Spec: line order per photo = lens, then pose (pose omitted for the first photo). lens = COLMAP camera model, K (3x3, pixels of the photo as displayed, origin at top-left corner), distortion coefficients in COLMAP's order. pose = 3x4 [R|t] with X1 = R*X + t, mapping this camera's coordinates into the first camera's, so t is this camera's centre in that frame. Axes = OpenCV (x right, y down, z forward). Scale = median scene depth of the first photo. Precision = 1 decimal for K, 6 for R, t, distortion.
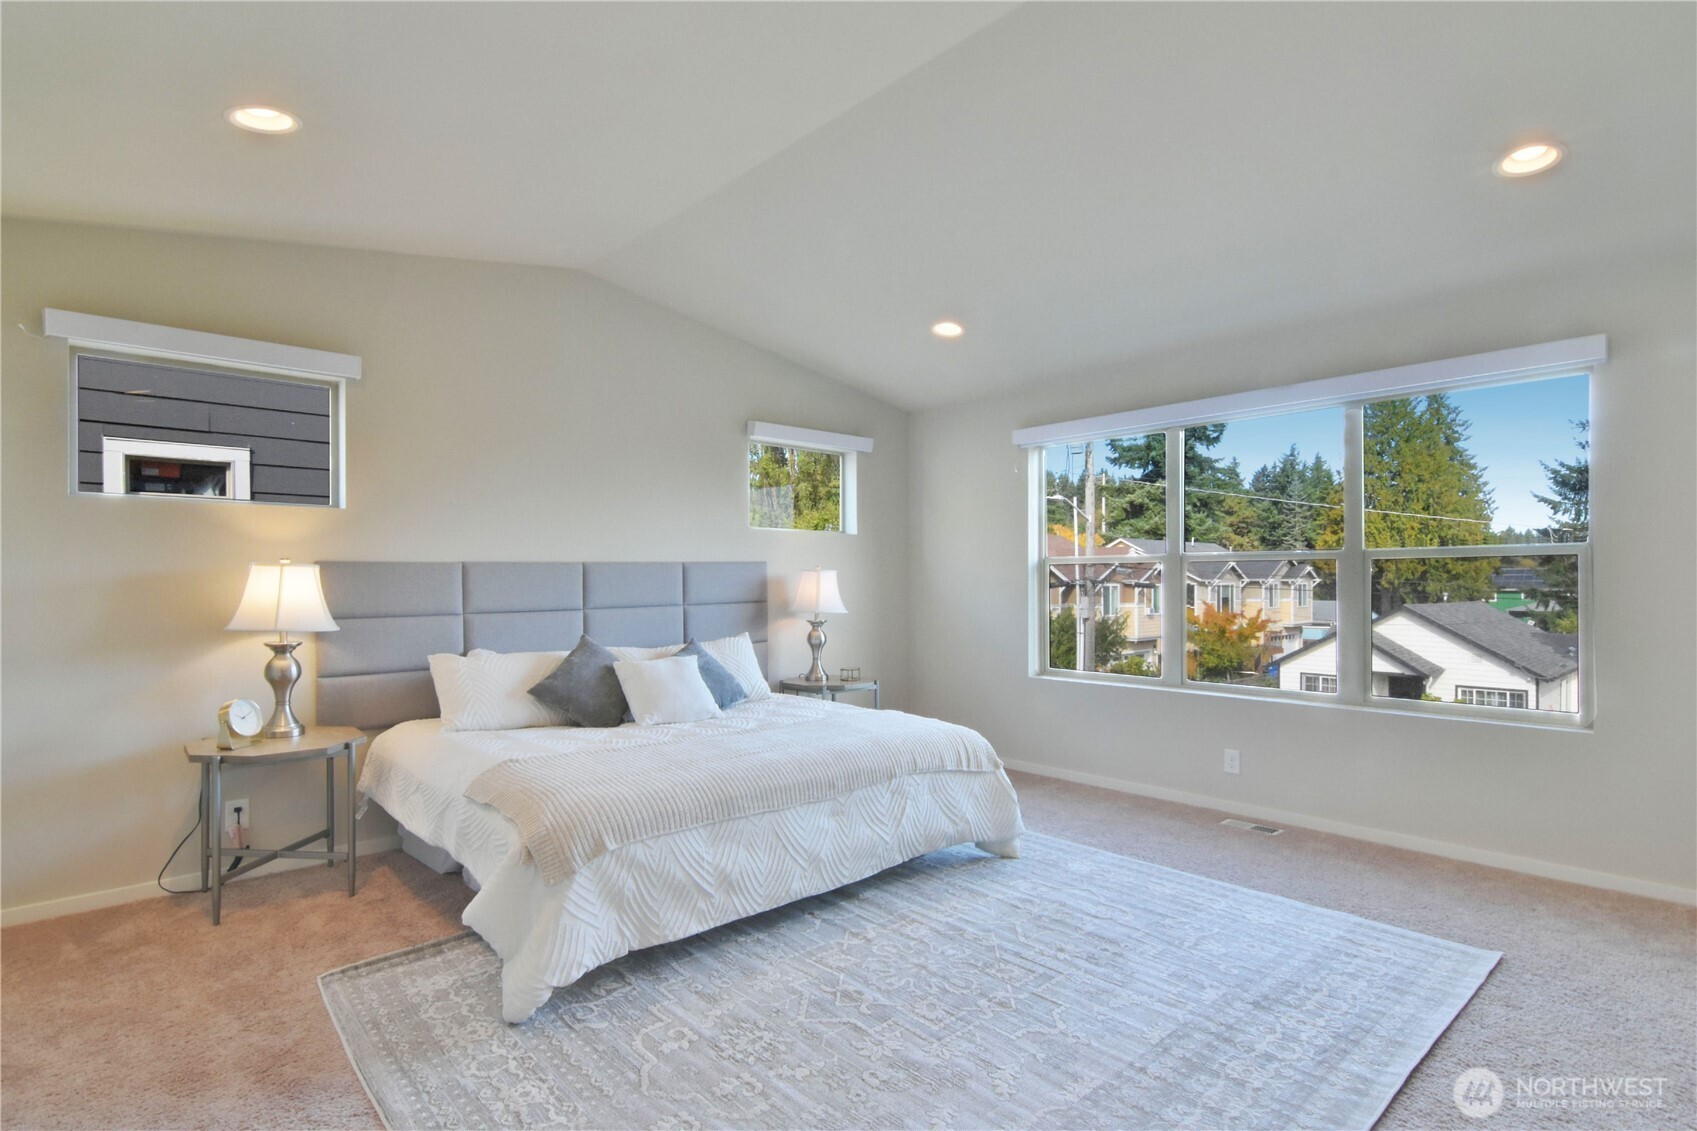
lens RADIAL K [[829.3, 0, 851.2], [0, 829.3, 575.8], [0, 0, 1]] dist [0.000320, -0.001576]
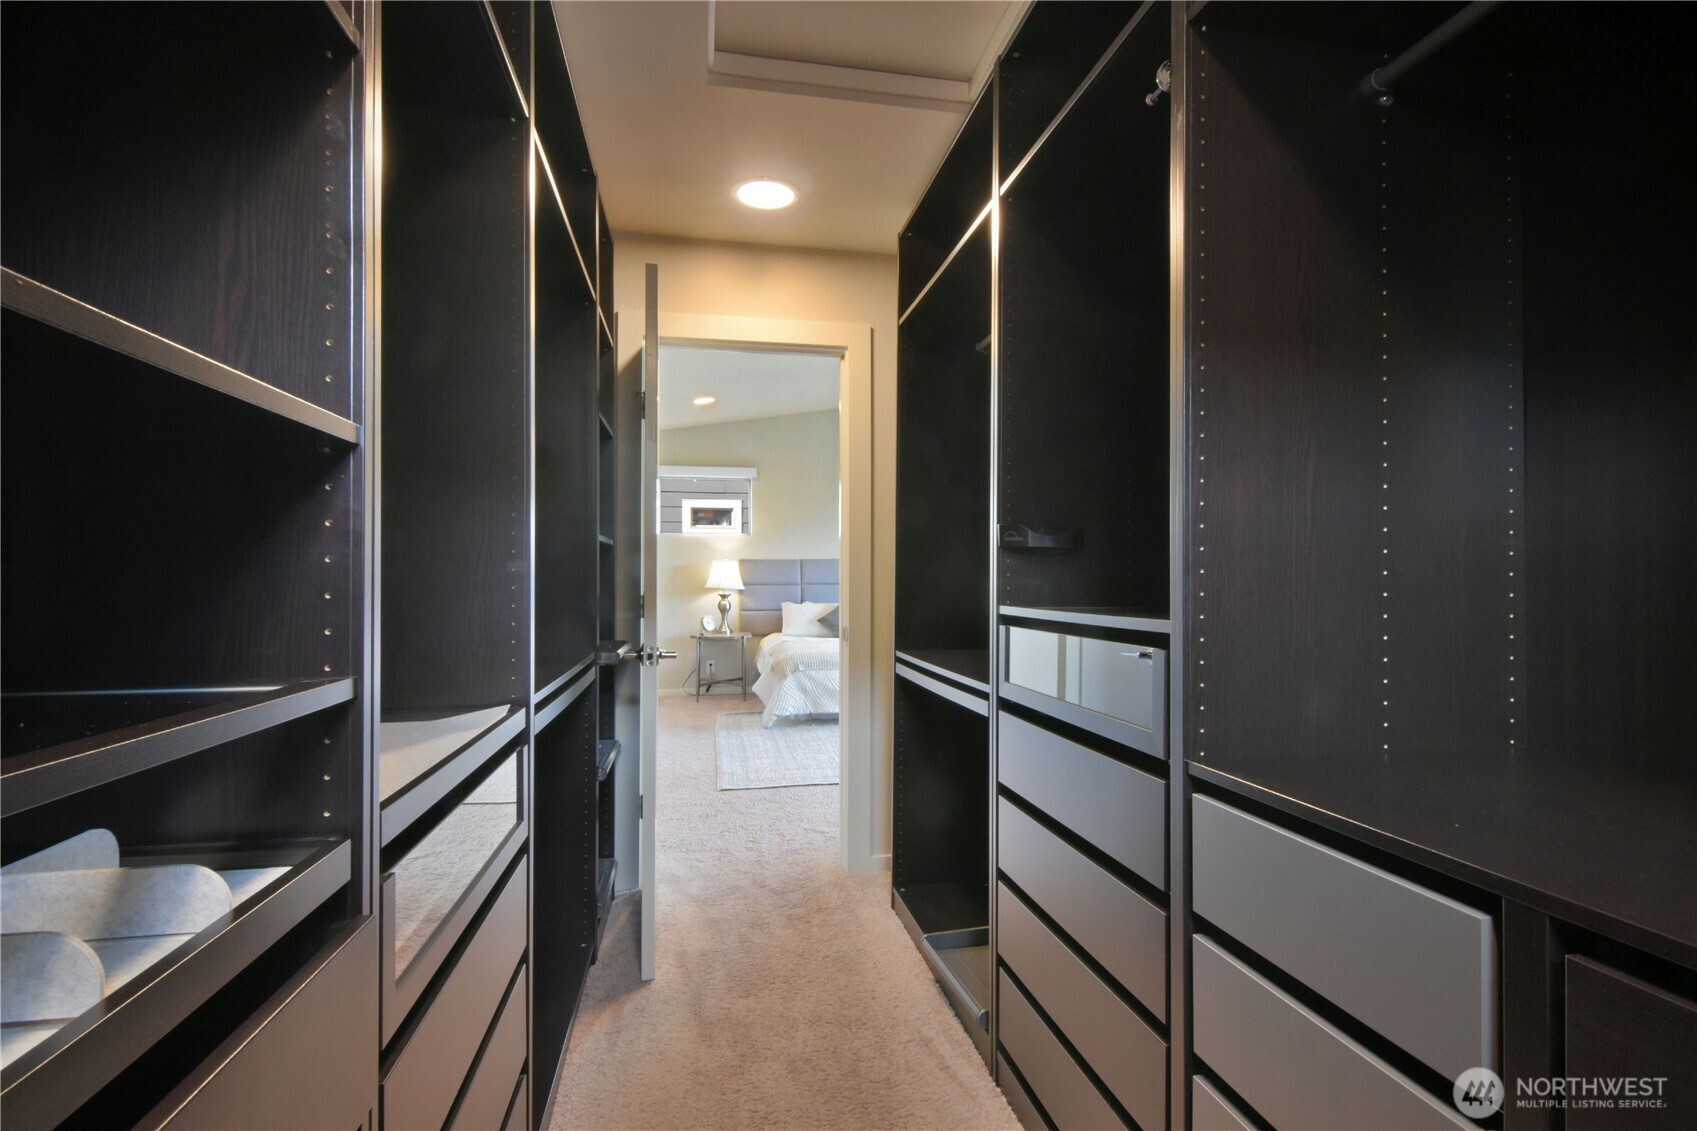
lens RADIAL K [[829.3, 0, 856.9], [0, 829.3, 568.8], [0, 0, 1]] dist [0.000320, -0.001576]
pose [[0.839836, -0.002138, -0.542836, 0.834019], [-0.001966, 0.999974, -0.006979, 0.024371], [0.542836, 0.006928, 0.839810, -0.707213]]
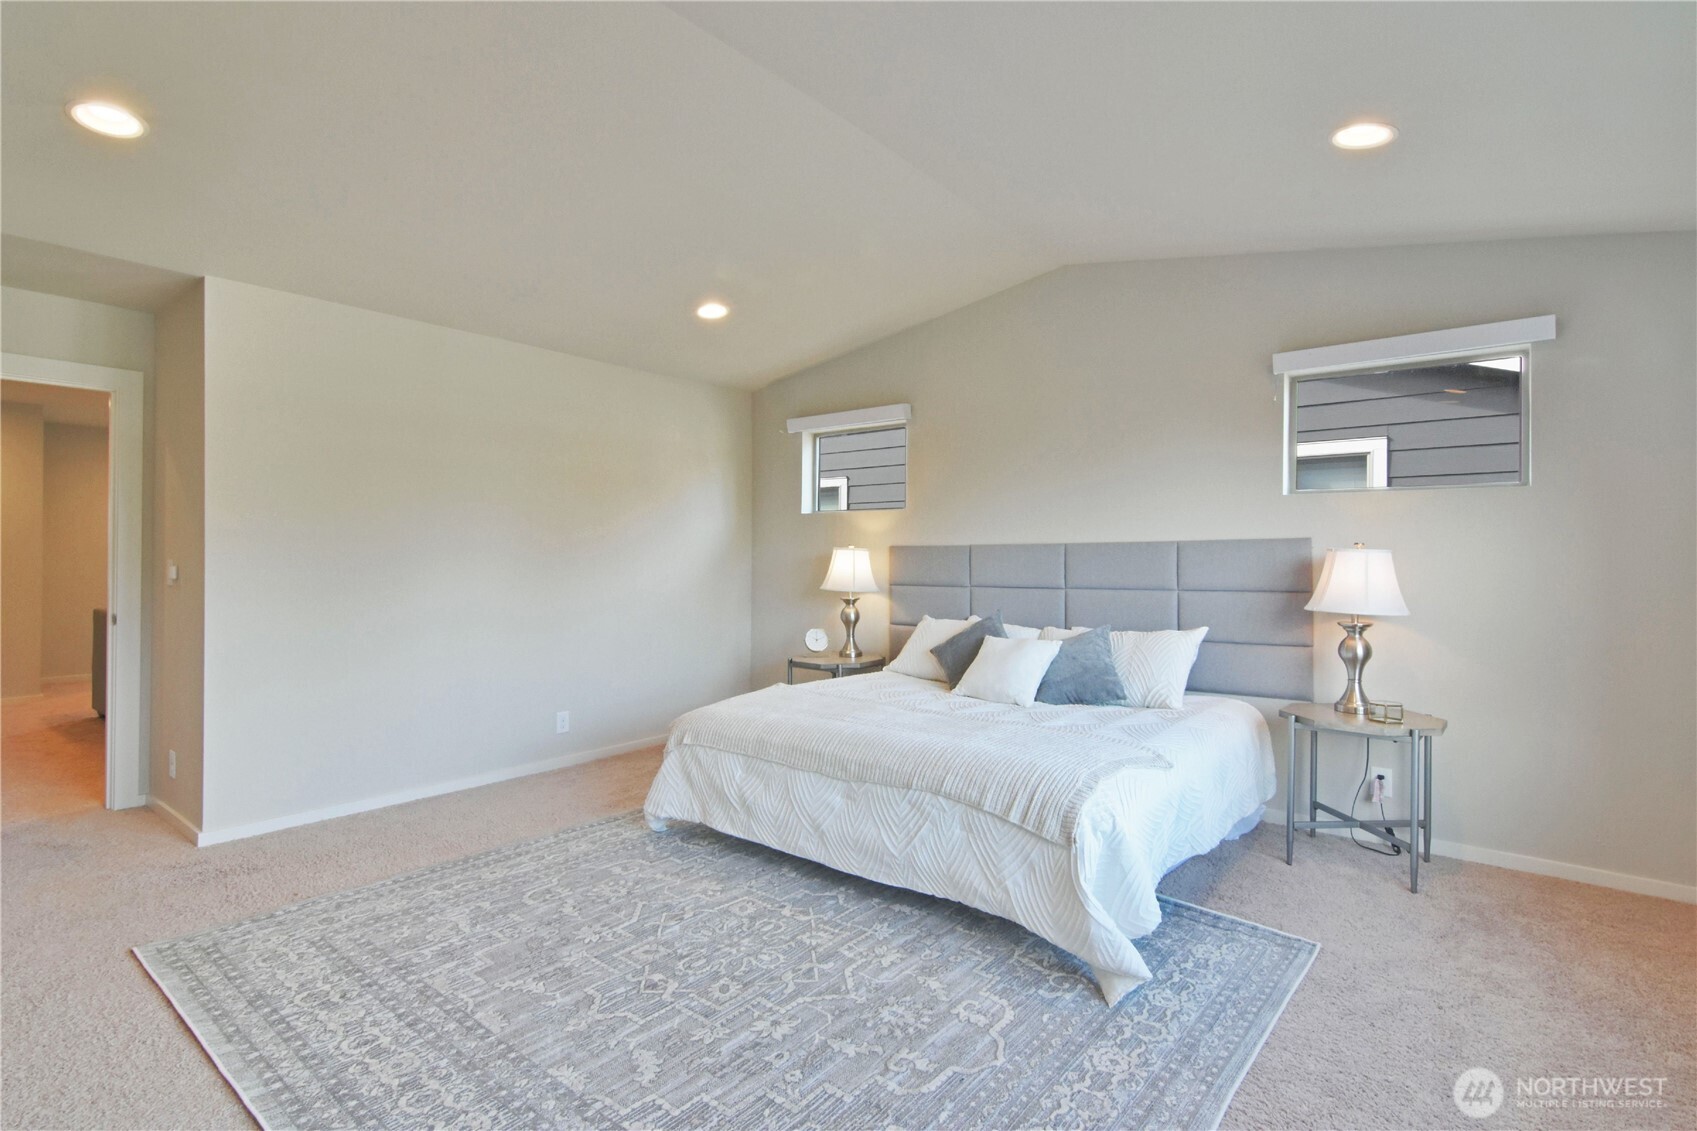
lens RADIAL K [[829.3, 0, 878.8], [0, 829.3, 551.5], [0, 0, 1]] dist [0.000320, -0.001576]
pose [[0.170066, -0.003752, -0.985426, 0.803967], [-0.004019, 0.999982, -0.004501, -0.000043], [0.985424, 0.004726, 0.170048, 0.728214]]
